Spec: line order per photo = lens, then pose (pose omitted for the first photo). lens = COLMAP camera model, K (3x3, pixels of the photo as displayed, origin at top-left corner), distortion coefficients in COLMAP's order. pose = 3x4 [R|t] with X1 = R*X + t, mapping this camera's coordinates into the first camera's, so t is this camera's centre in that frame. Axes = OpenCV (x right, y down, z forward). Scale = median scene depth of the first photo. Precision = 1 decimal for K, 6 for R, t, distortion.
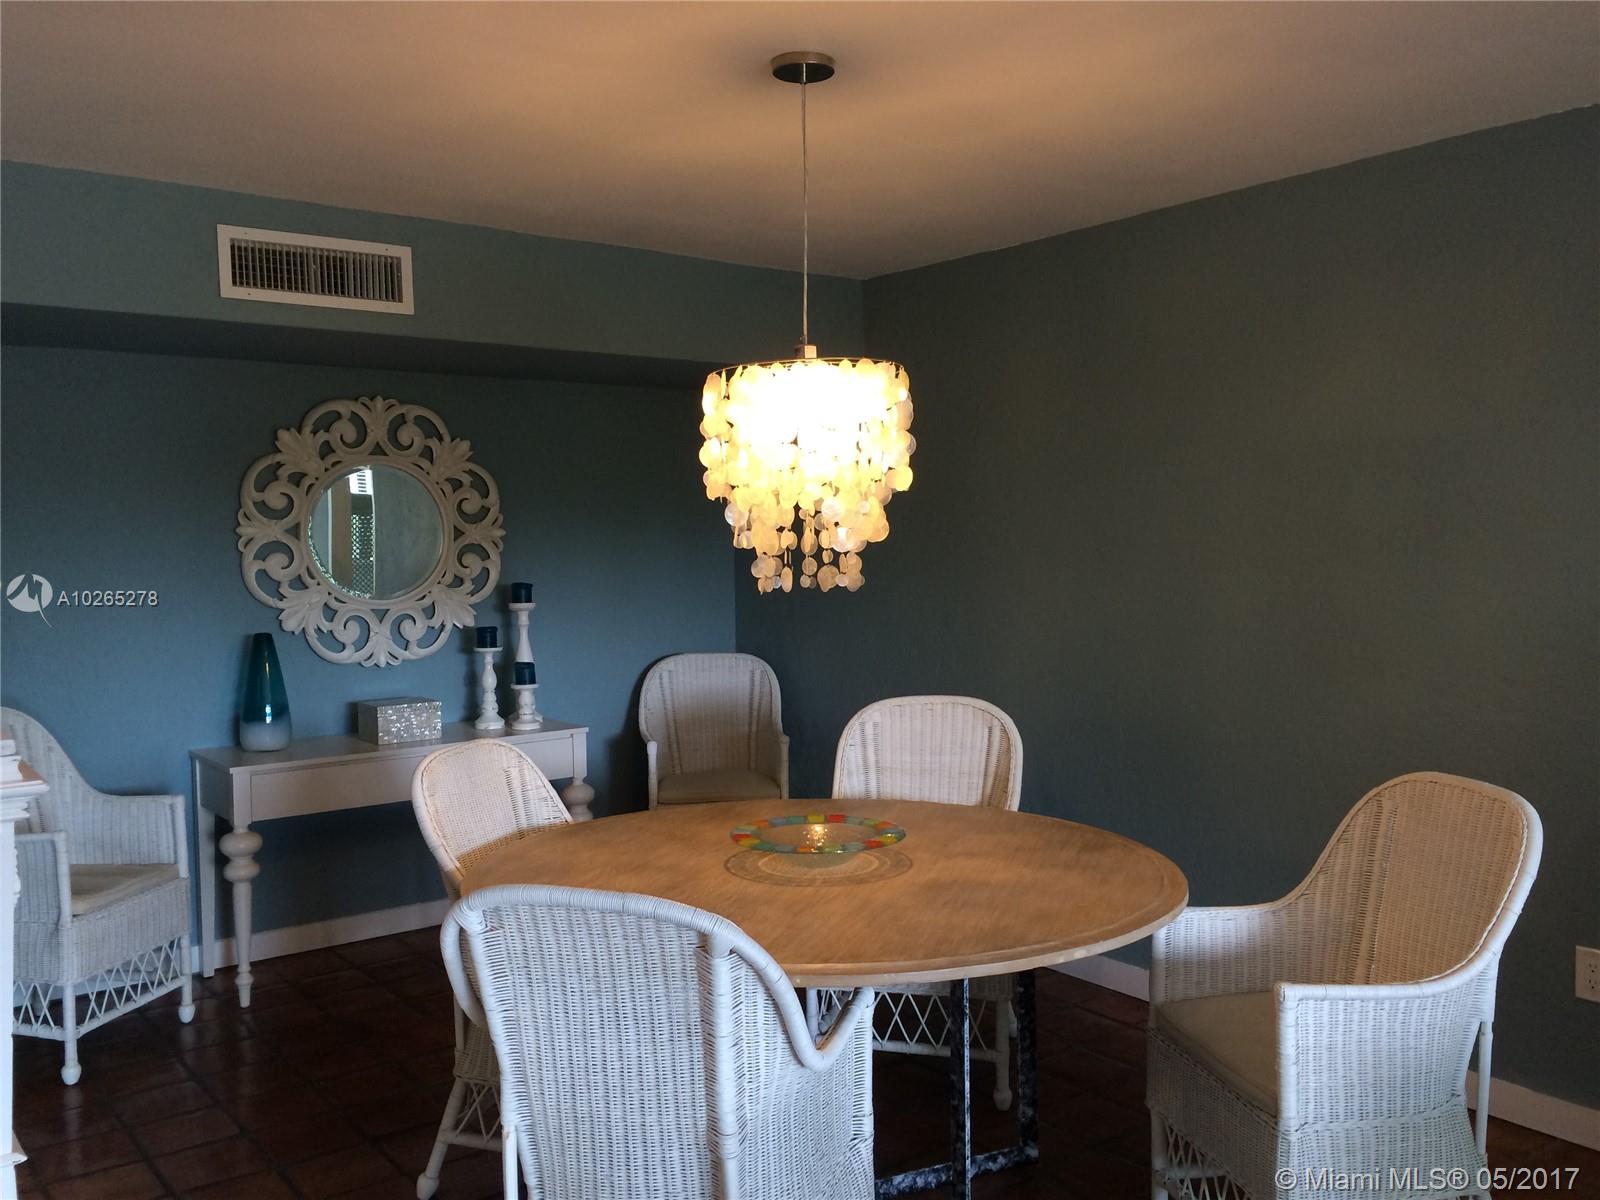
lens RADIAL K [[1374.2, 0, 796.2], [0, 1374.2, 604.1], [0, 0, 1]] dist [0.076781, -0.110391]
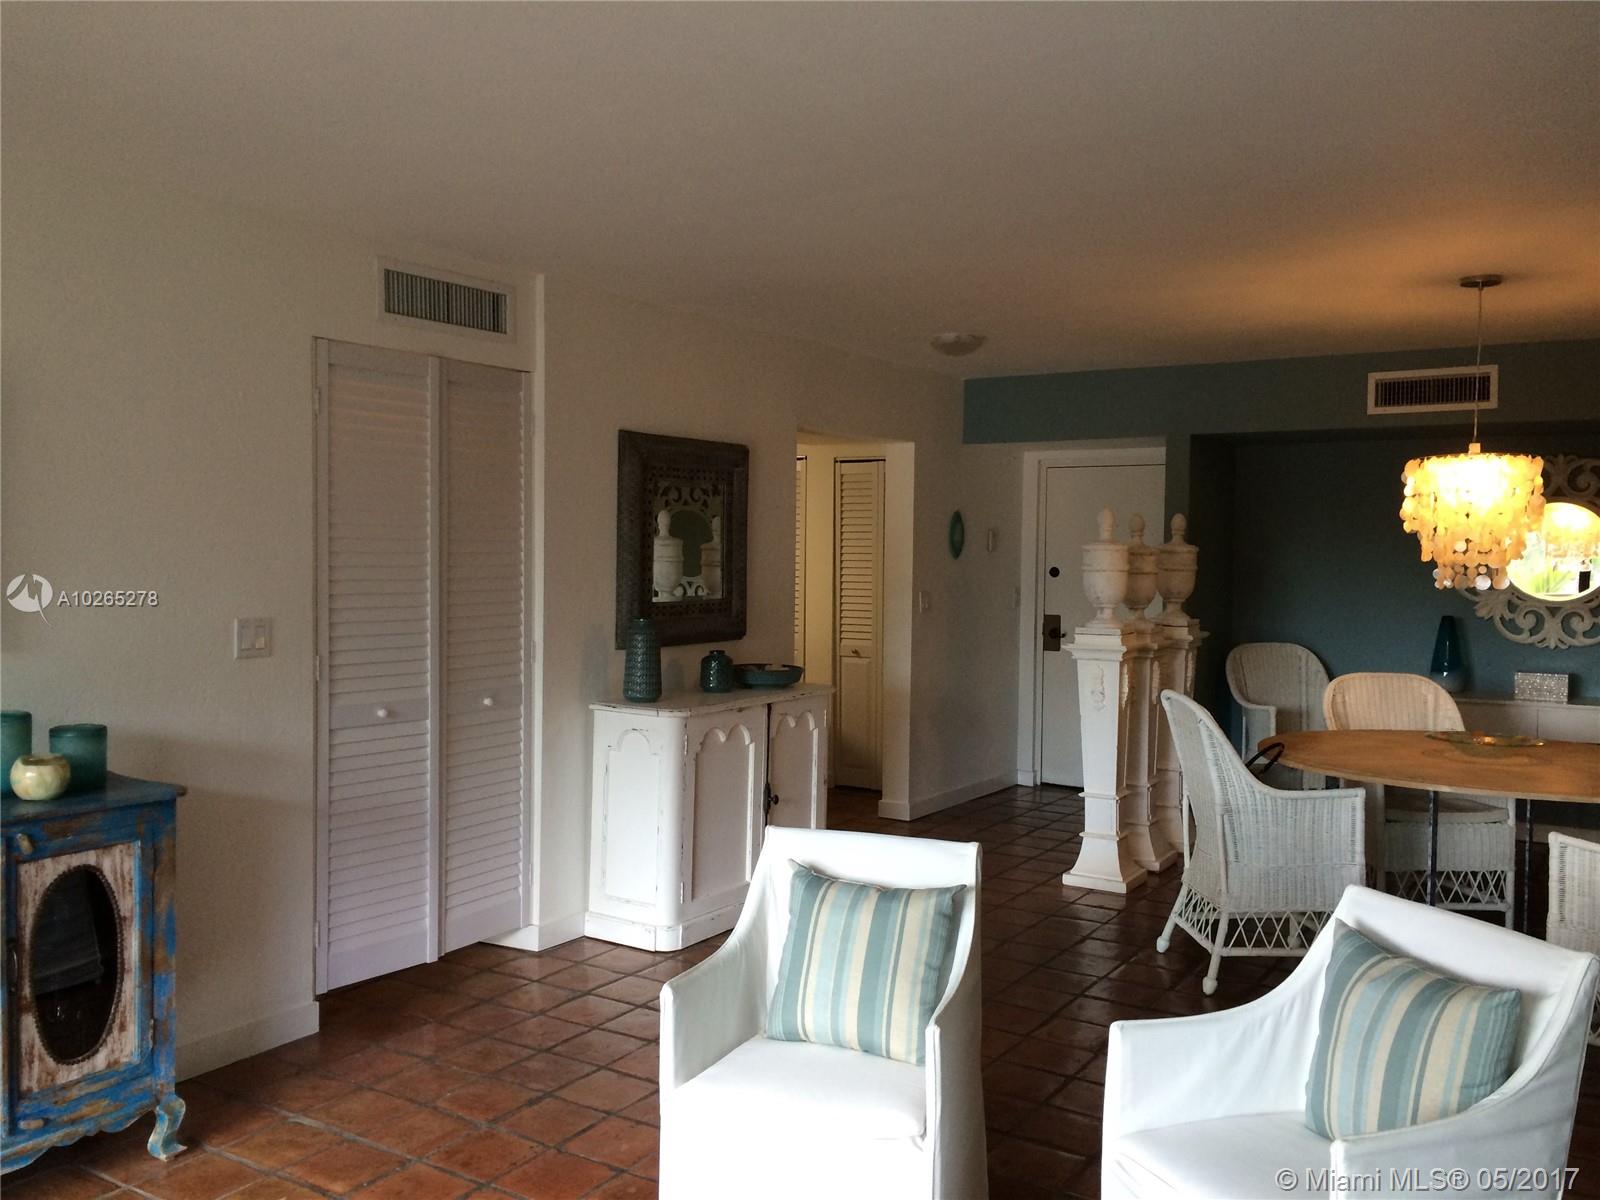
lens RADIAL K [[1374.2, 0, 796.2], [0, 1374.2, 604.1], [0, 0, 1]] dist [0.076781, -0.110391]
pose [[0.350117, 0.050573, -0.935340, 0.951662], [-0.062277, 0.997589, 0.030628, 0.006787], [0.934633, 0.047527, 0.352423, -0.263419]]
